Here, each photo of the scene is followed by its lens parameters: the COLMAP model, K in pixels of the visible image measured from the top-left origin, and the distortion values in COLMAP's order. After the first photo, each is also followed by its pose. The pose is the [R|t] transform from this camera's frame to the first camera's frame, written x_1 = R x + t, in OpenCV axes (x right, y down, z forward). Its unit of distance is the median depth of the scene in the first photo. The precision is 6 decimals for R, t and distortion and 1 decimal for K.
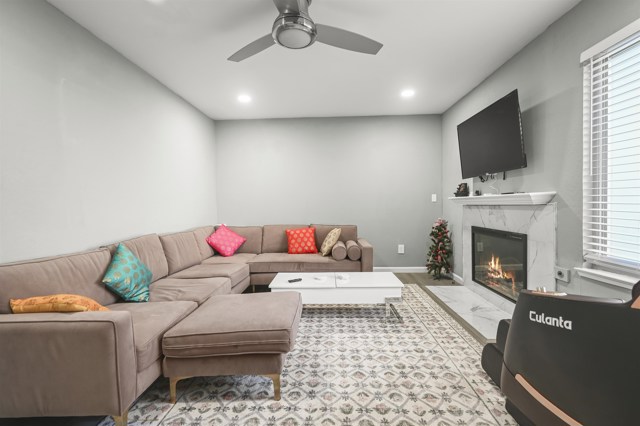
lens RADIAL K [[288.8, 0, 320.9], [0, 288.8, 212.7], [0, 0, 1]] dist [0.009282, -0.001482]
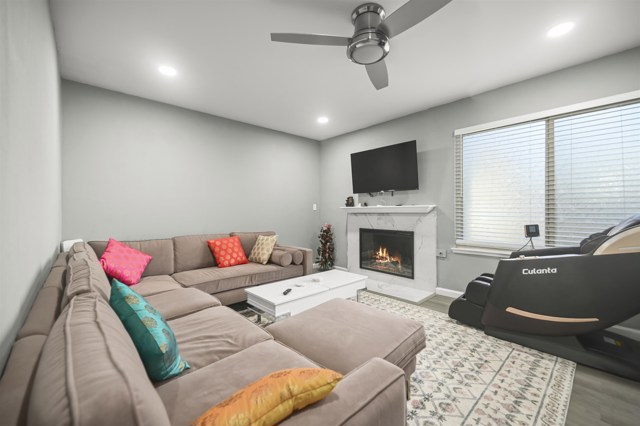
lens RADIAL K [[258.6, 0, 321.9], [0, 258.6, 210.5], [0, 0, 1]] dist [0.001304, -0.000030]
pose [[0.712375, 0.013721, 0.701665, -0.527452], [0.013240, 0.999368, -0.032984, 0.000754], [-0.701674, 0.032787, 0.711743, 0.277338]]
